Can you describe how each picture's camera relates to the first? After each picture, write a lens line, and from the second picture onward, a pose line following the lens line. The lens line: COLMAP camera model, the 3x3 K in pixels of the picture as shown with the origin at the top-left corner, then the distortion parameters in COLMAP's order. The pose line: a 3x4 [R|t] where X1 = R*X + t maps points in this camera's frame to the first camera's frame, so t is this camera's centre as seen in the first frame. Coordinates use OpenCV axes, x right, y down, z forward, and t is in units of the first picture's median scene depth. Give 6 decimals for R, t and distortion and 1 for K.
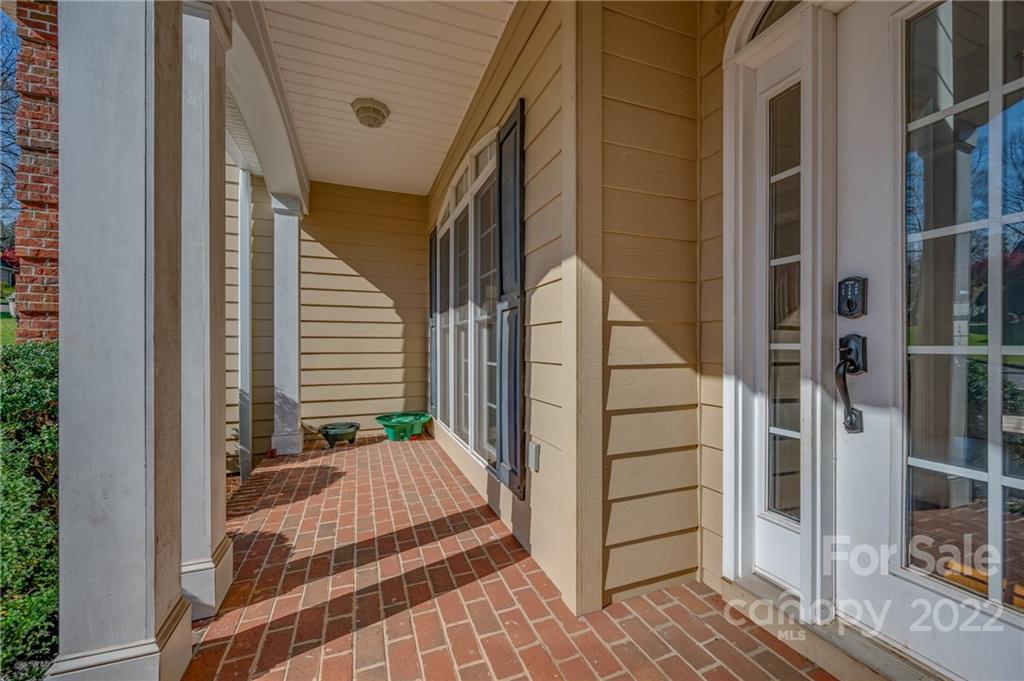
lens RADIAL K [[405.1, 0, 513.8], [0, 405.1, 341.7], [0, 0, 1]] dist [0.000160, 0.000231]
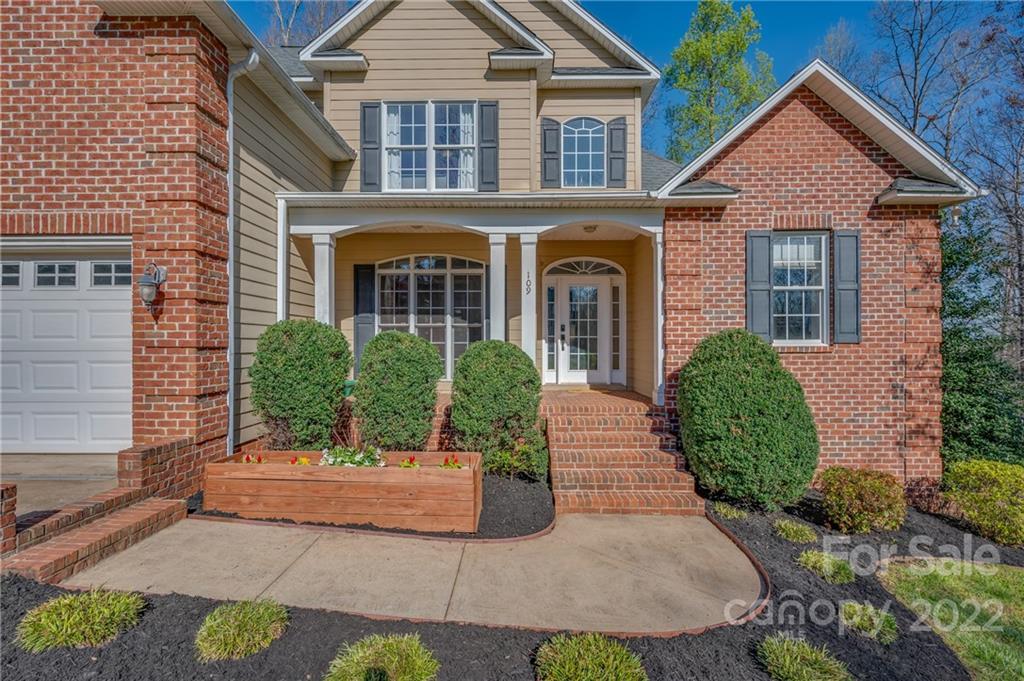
lens RADIAL K [[405.1, 0, 513.8], [0, 405.1, 341.7], [0, 0, 1]] dist [0.000160, 0.000231]
pose [[0.371937, -0.002683, 0.928254, -4.358866], [0.001781, 0.999996, 0.002177, 0.068057], [-0.928256, 0.000843, 0.371941, -0.458748]]
